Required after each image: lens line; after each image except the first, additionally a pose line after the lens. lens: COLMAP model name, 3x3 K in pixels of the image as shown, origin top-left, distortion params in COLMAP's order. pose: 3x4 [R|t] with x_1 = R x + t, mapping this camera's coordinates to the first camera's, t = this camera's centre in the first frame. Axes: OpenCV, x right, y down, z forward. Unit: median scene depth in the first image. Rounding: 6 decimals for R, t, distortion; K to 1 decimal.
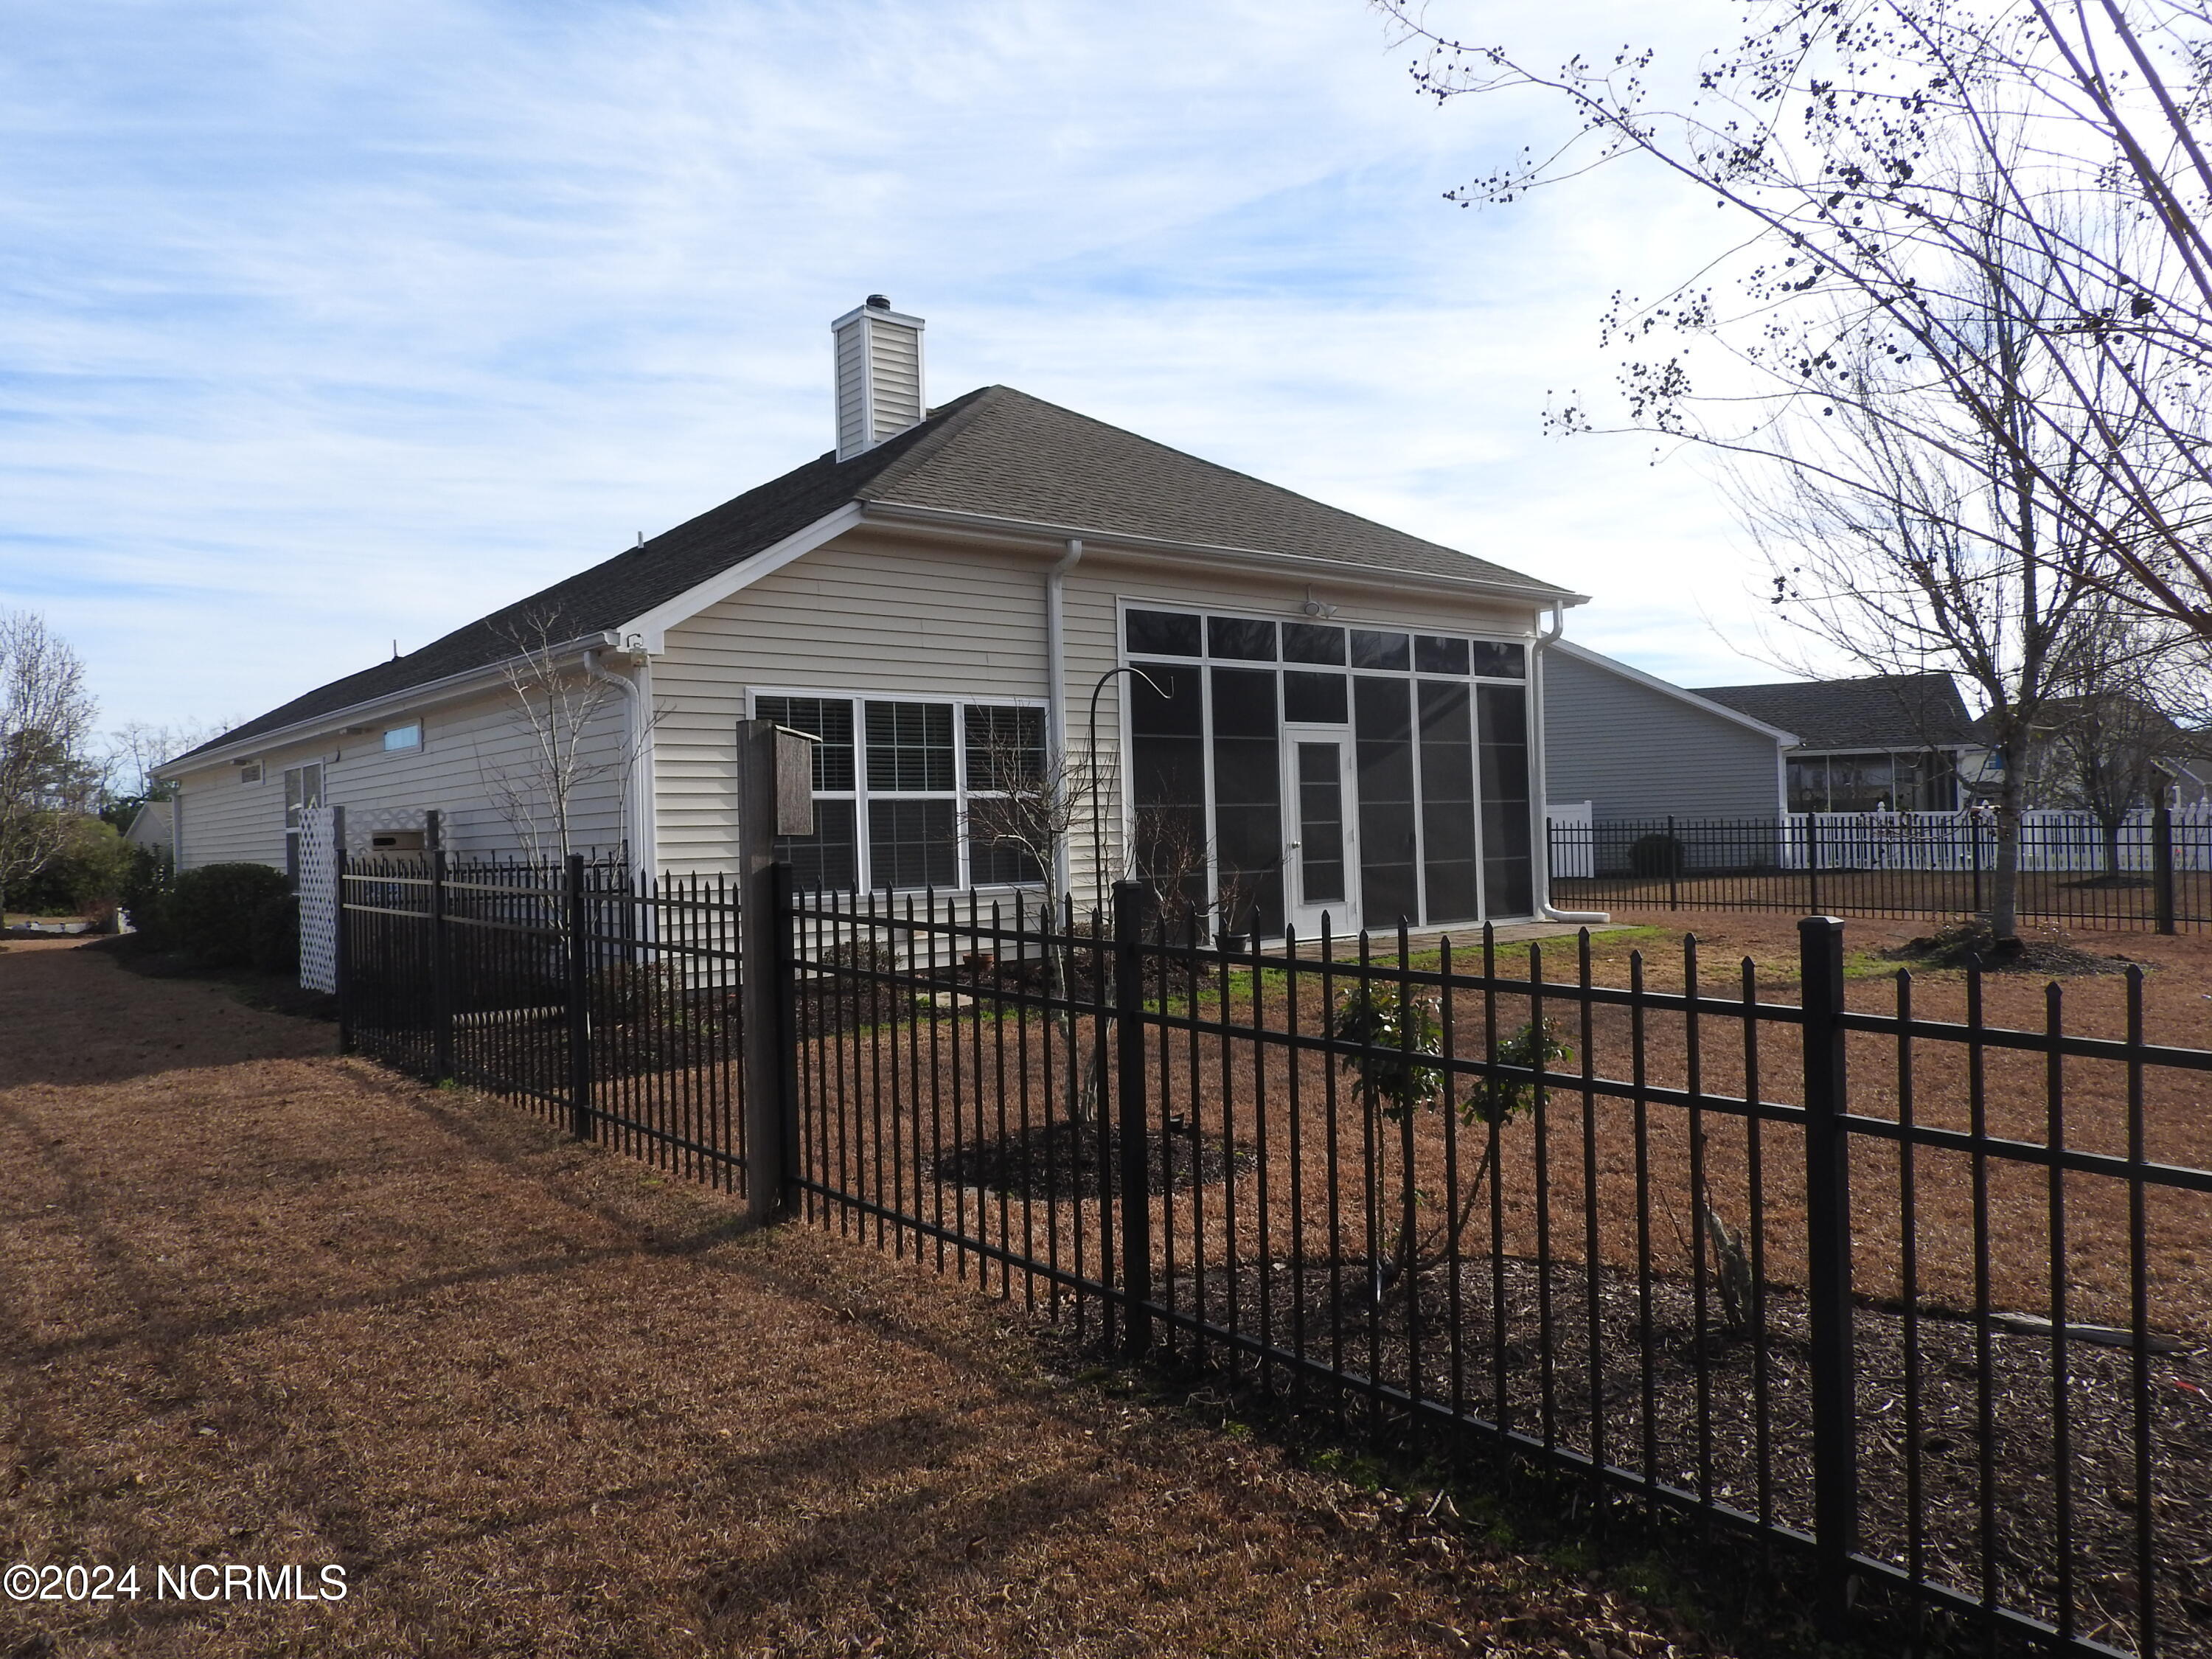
lens RADIAL K [[1567.0, 0, 1106.0], [0, 1567.0, 829.5], [0, 0, 1]] dist [-0.000554, 0.002936]
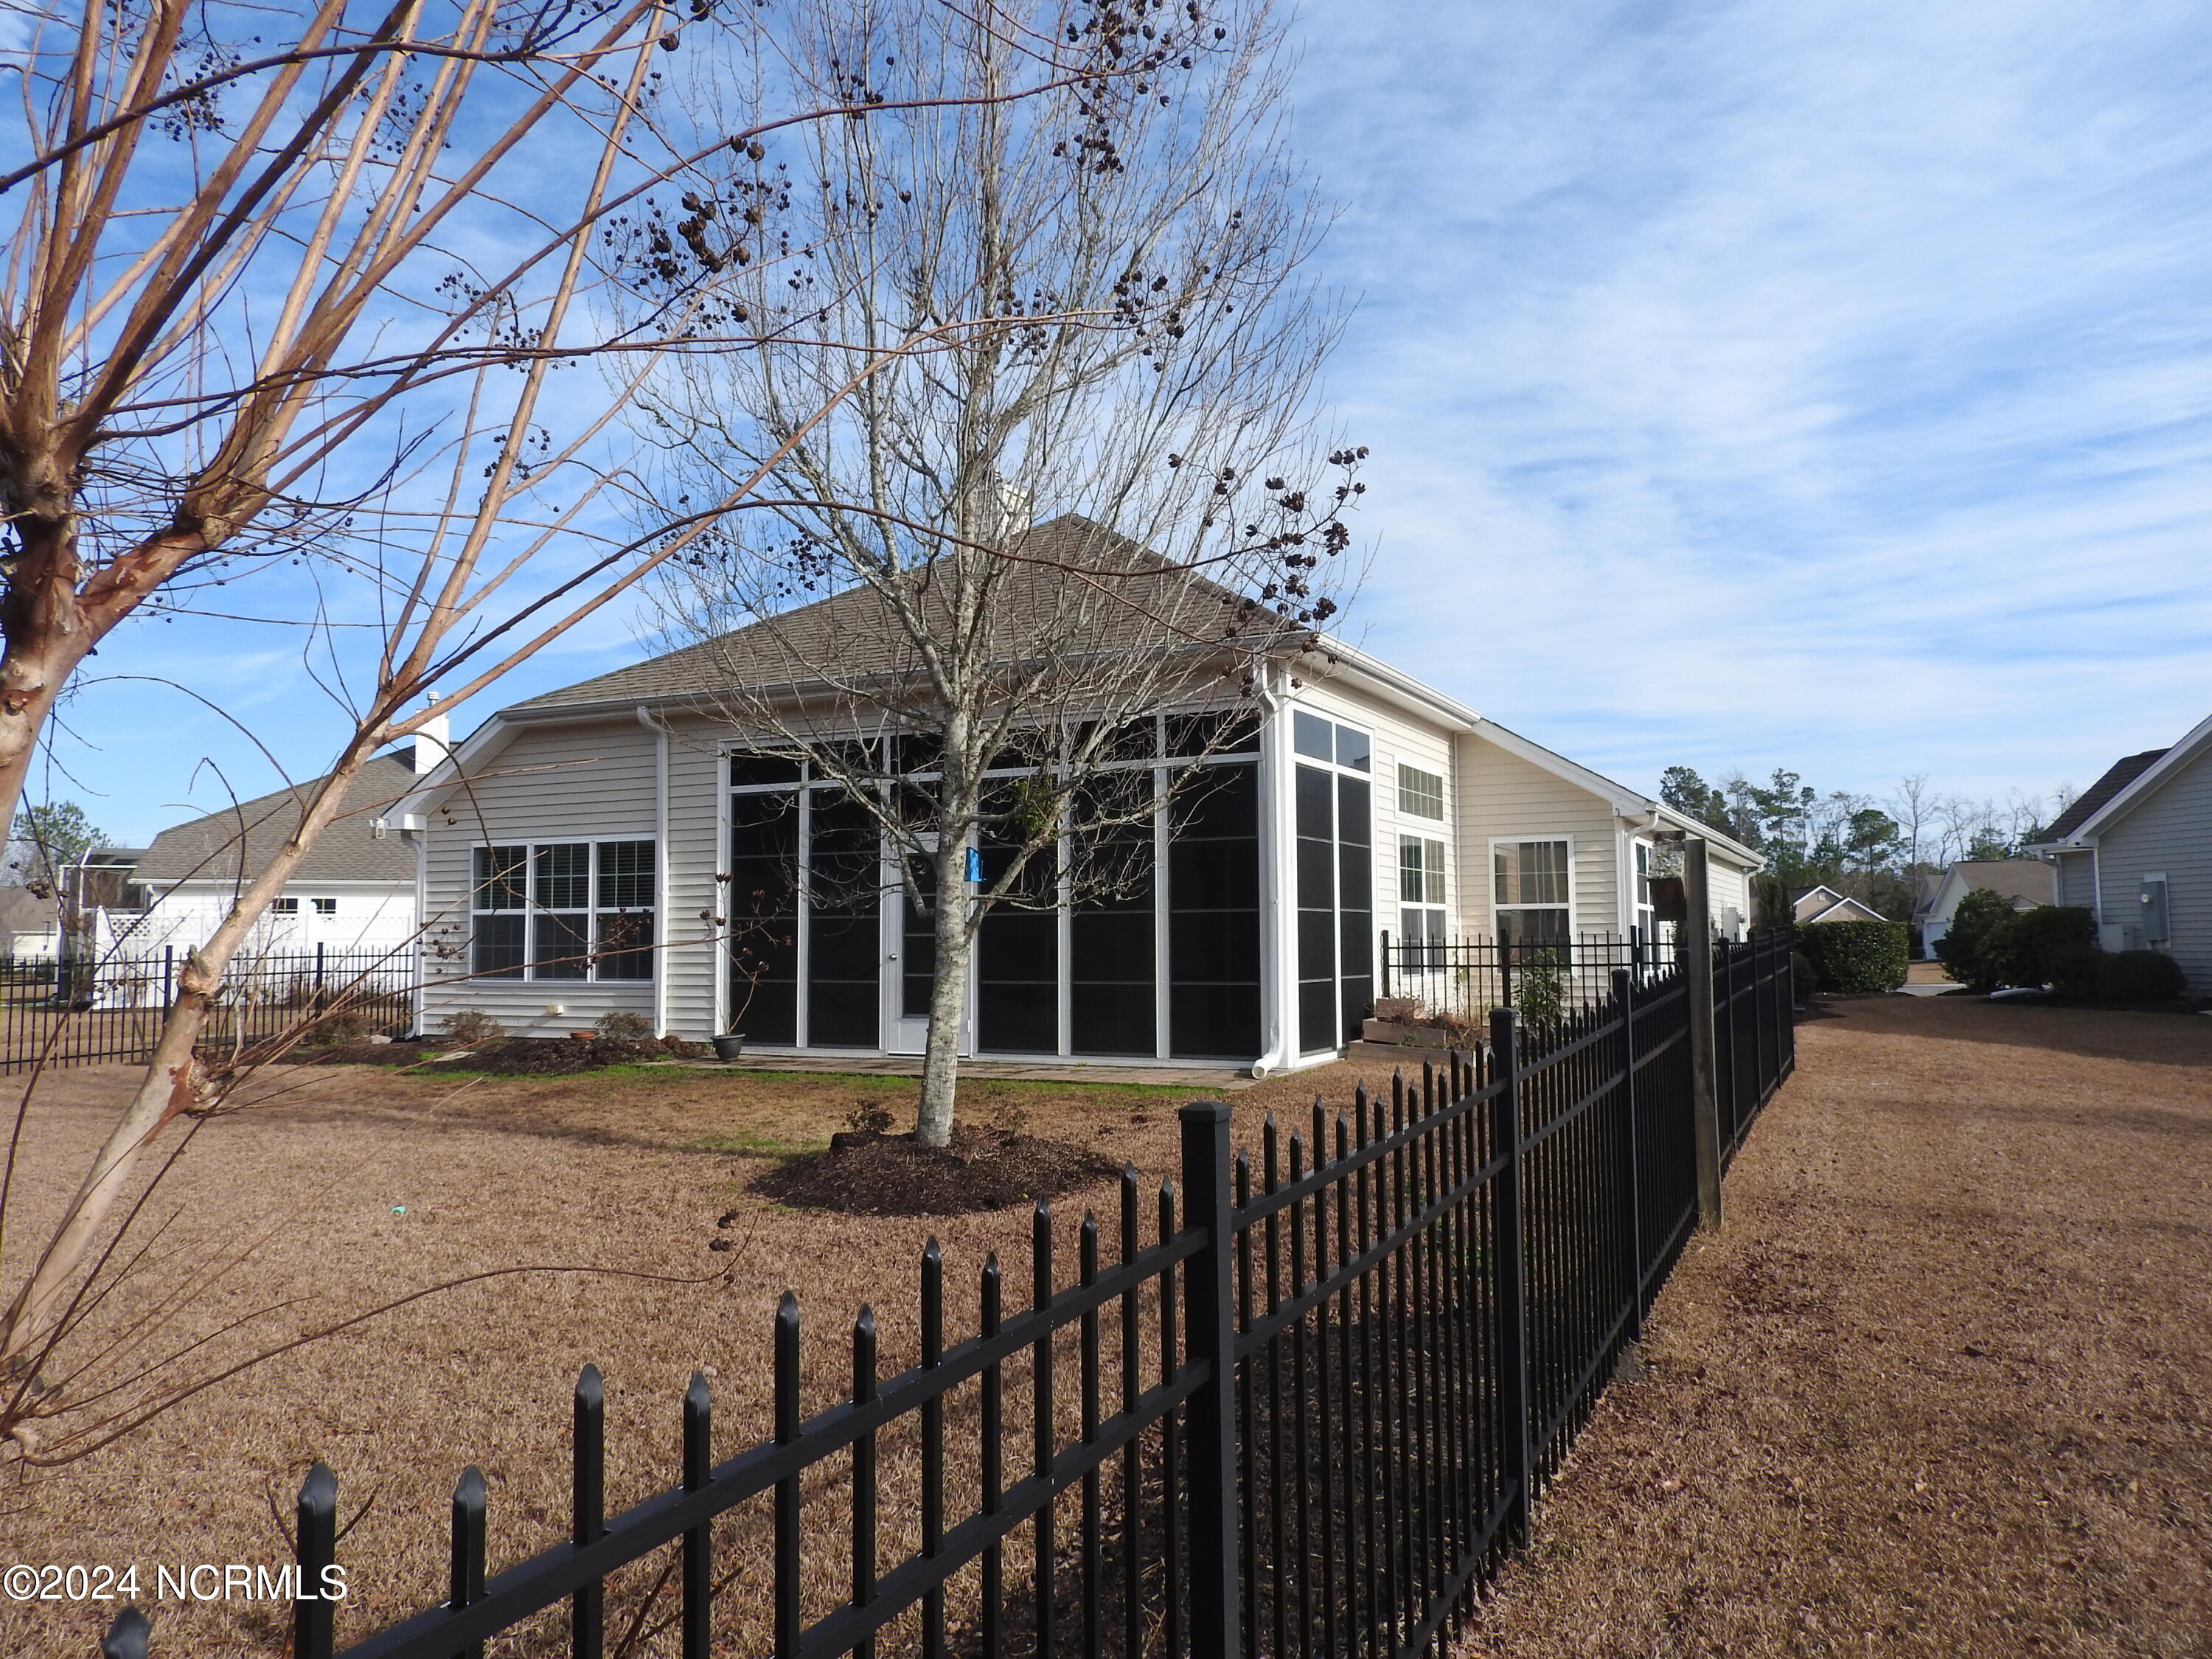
lens RADIAL K [[1567.0, 0, 1106.0], [0, 1567.0, 829.5], [0, 0, 1]] dist [-0.000554, 0.002936]
pose [[0.429042, -0.060951, -0.901226, 1.189791], [-0.010345, 0.997324, -0.072375, 0.001041], [0.903225, 0.040376, 0.427263, 0.751336]]
